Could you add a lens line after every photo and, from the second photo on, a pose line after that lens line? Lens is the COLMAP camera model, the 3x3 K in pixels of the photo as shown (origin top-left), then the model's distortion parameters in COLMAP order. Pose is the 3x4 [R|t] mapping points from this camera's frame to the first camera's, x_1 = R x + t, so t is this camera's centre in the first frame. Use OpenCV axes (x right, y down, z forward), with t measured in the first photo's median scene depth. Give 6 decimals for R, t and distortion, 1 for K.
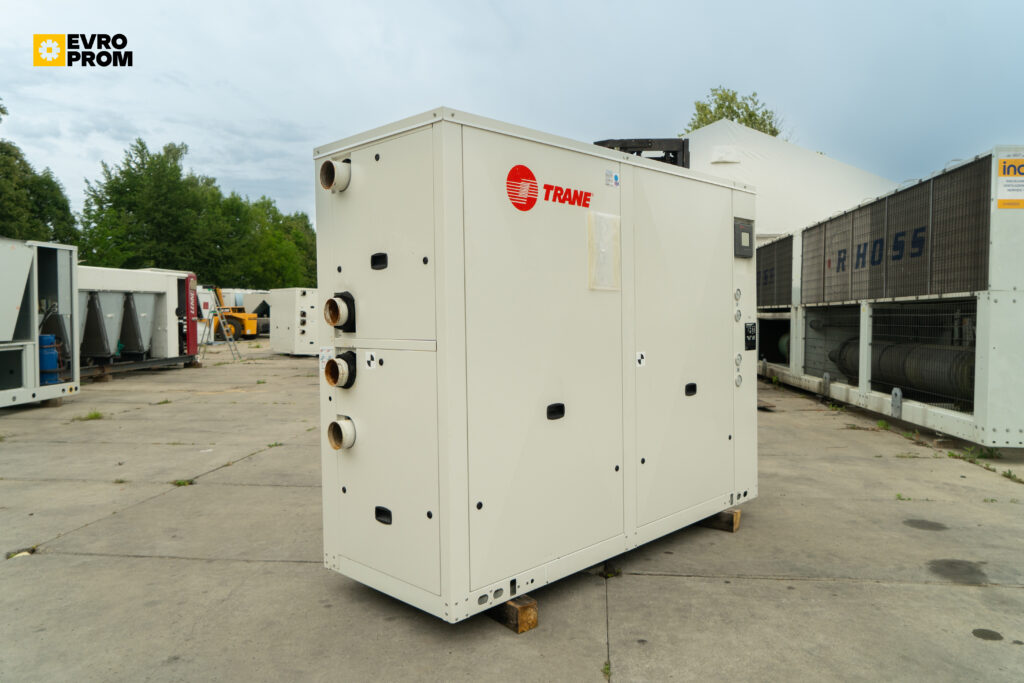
lens RADIAL K [[723.8, 0, 514.9], [0, 723.8, 340.9], [0, 0, 1]] dist [-0.017125, -0.000406]
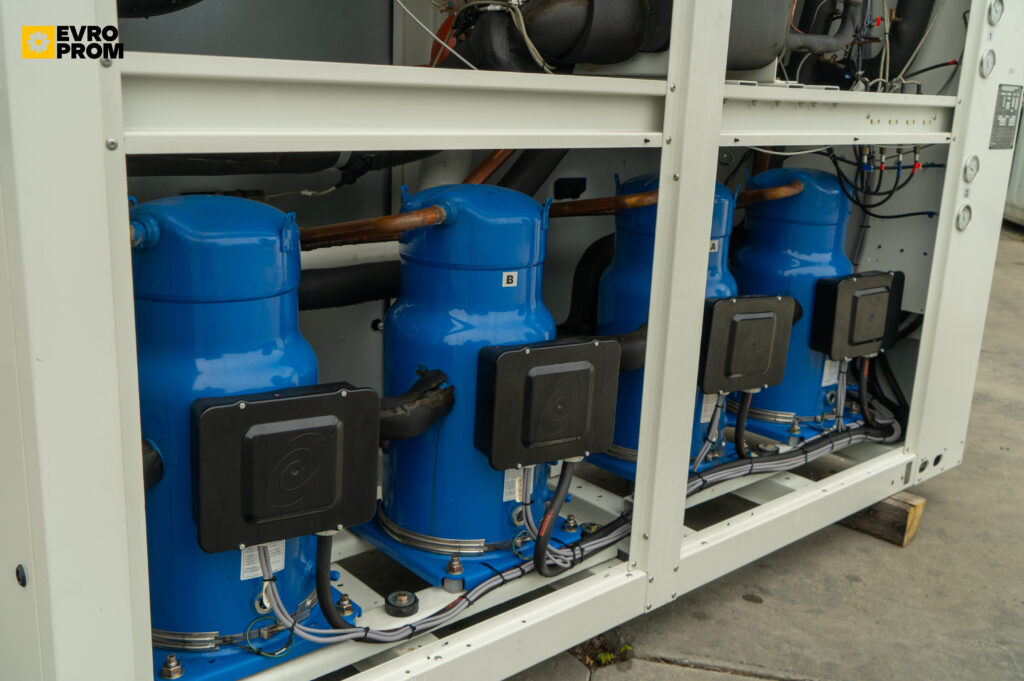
lens RADIAL K [[974.4, 0, 516.6], [0, 974.4, 341.7], [0, 0, 1]] dist [0.000850, 0.017077]
pose [[0.995043, 0.077328, -0.062532, 0.088833], [-0.061703, 0.973185, 0.221595, 0.014837], [0.077991, -0.216638, 0.973132, 0.415896]]
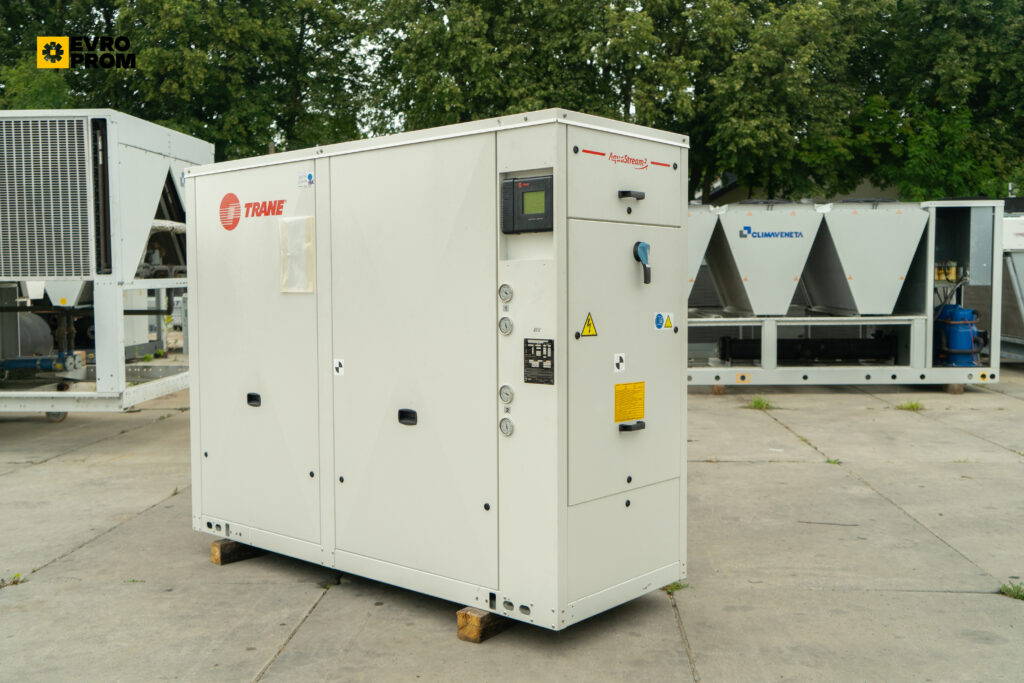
lens RADIAL K [[1007.8, 0, 515.4], [0, 1007.8, 343.5], [0, 0, 1]] dist [-0.000107, 0.004735]
pose [[0.049554, 0.069011, -0.996384, 1.291864], [-0.026438, 0.997351, 0.067763, -0.086181], [0.998421, 0.022985, 0.051247, 1.032741]]
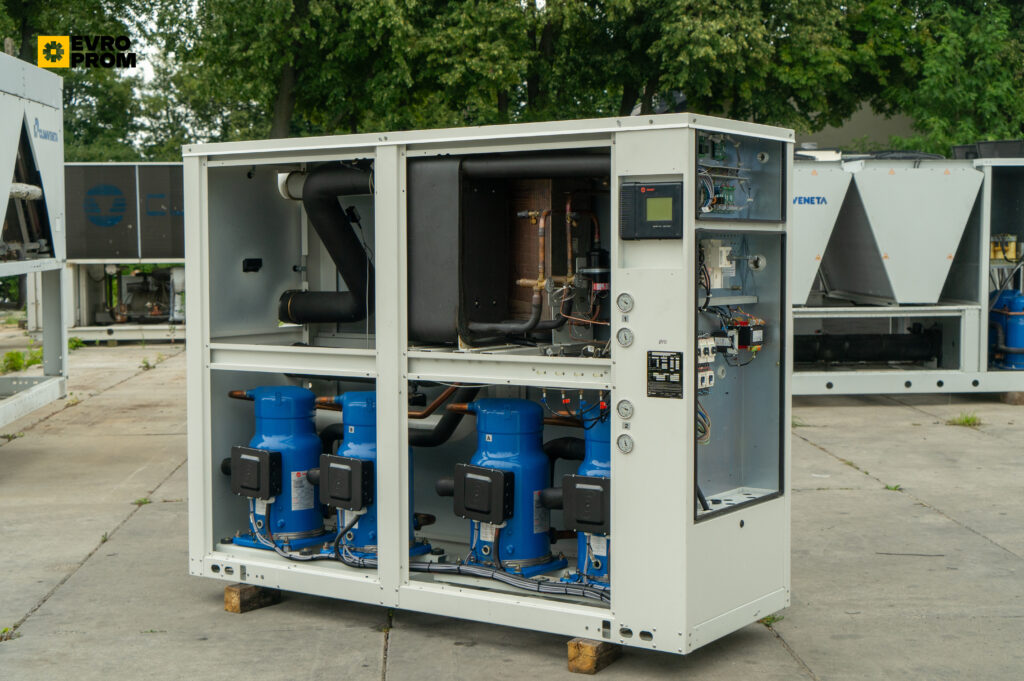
lens RADIAL K [[1529.1, 0, 512.0], [0, 1529.1, 340.5], [0, 0, 1]] dist [0.020936, -0.045262]
pose [[0.167774, 0.072321, -0.983169, 1.676812], [-0.029489, 0.997227, 0.068323, -0.126177], [0.985384, 0.017530, 0.169442, 0.736571]]
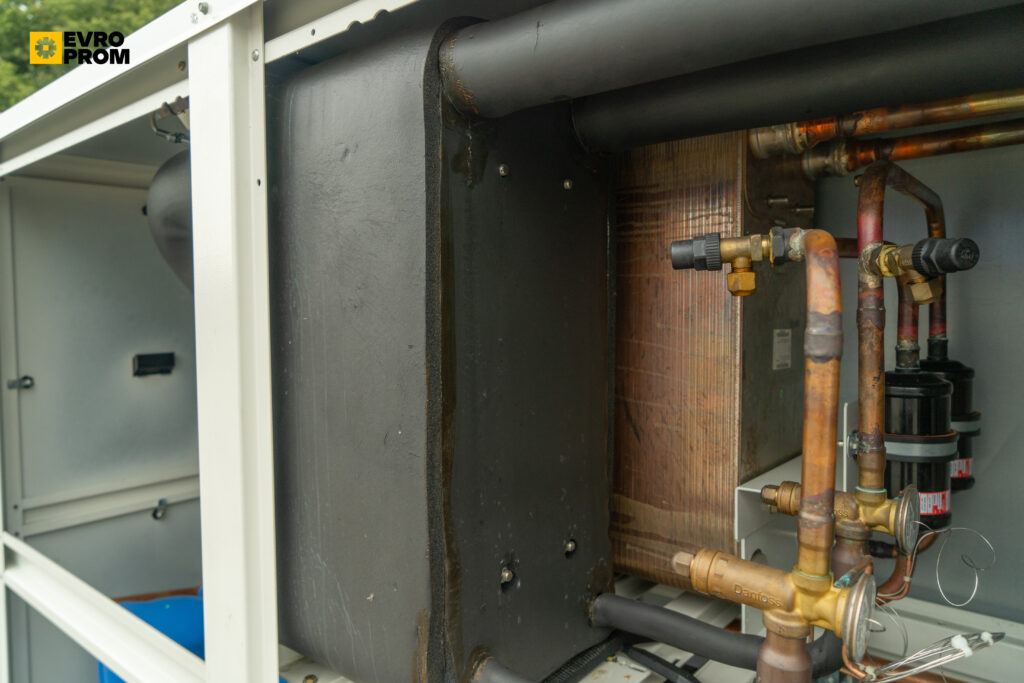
lens RADIAL K [[696.4, 0, 509.4], [0, 696.4, 340.3], [0, 0, 1]] dist [-0.025610, 0.004832]
pose [[0.071977, 0.065493, -0.995254, 0.354435], [-0.025605, 0.997634, 0.063798, -0.136153], [0.997078, 0.020892, 0.073484, 0.945715]]
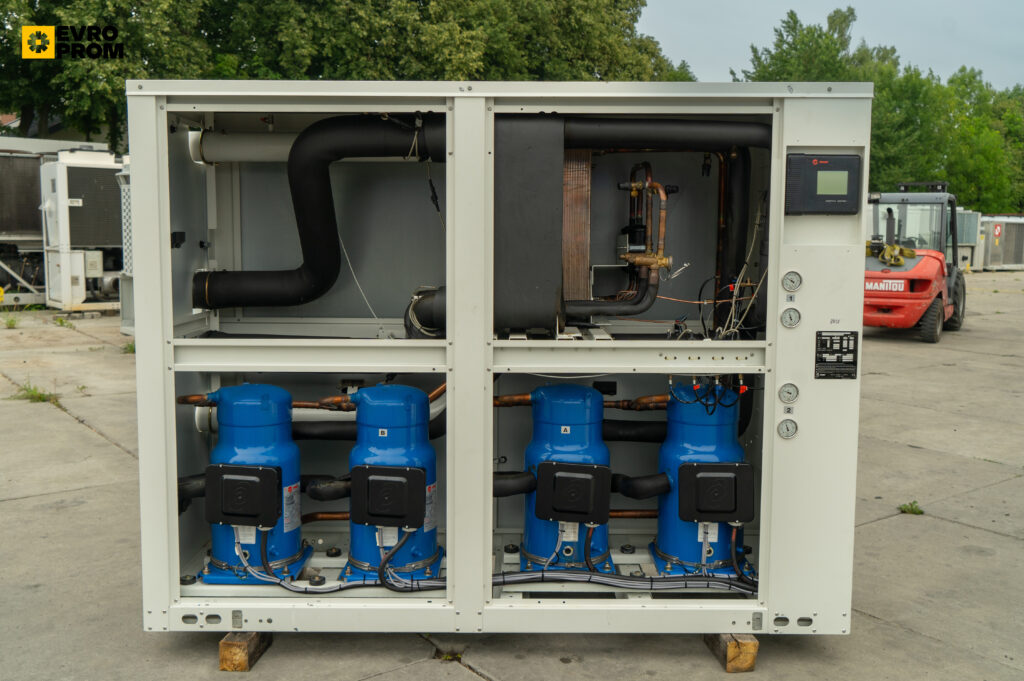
lens RADIAL K [[974.4, 0, 516.6], [0, 974.4, 341.7], [0, 0, 1]] dist [0.000850, 0.017077]
pose [[0.695255, 0.093753, -0.712623, 0.766779], [-0.039532, 0.994944, 0.092326, -0.084987], [0.717676, -0.036018, 0.695446, 0.318741]]
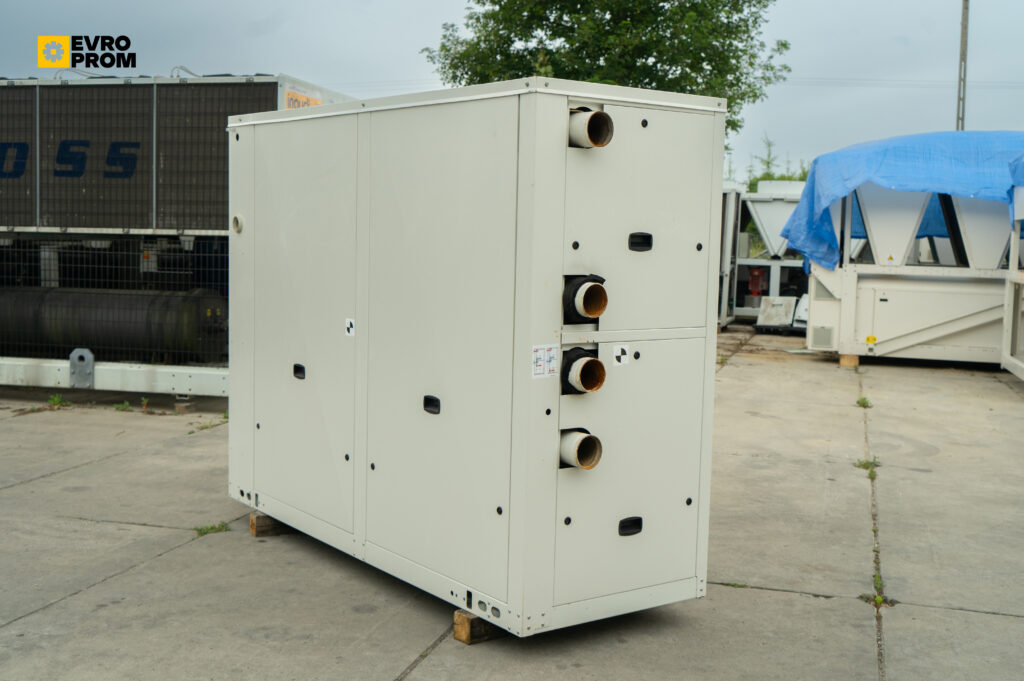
lens RADIAL K [[1201.2, 0, 512.0], [0, 1201.2, 340.5], [0, 0, 1]] dist [-0.004151, 0.012809]
pose [[0.164817, -0.080119, 0.983065, -1.225480], [0.005808, 0.996757, 0.080262, -0.079900], [-0.986307, -0.007519, 0.164748, 0.670646]]
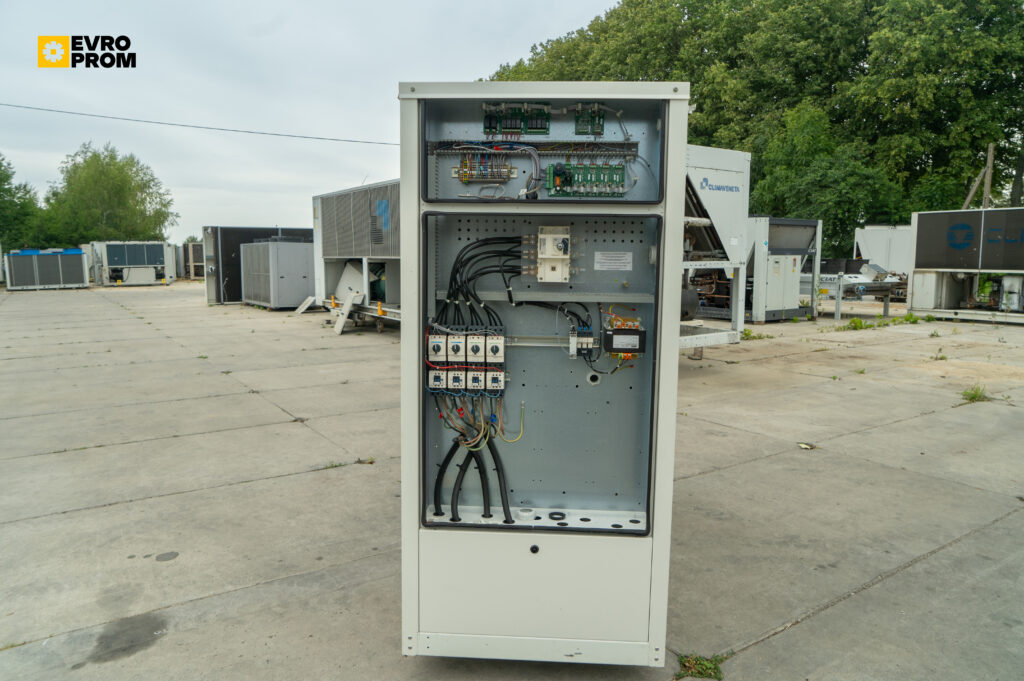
lens RADIAL K [[690.8, 0, 514.8], [0, 690.8, 343.4], [0, 0, 1]] dist [-0.014959, 0.002336]
pose [[-0.760084, 0.080797, -0.644782, 0.668781], [-0.023698, 0.988133, 0.151758, -0.119245], [0.649393, 0.130629, -0.749150, 1.604521]]
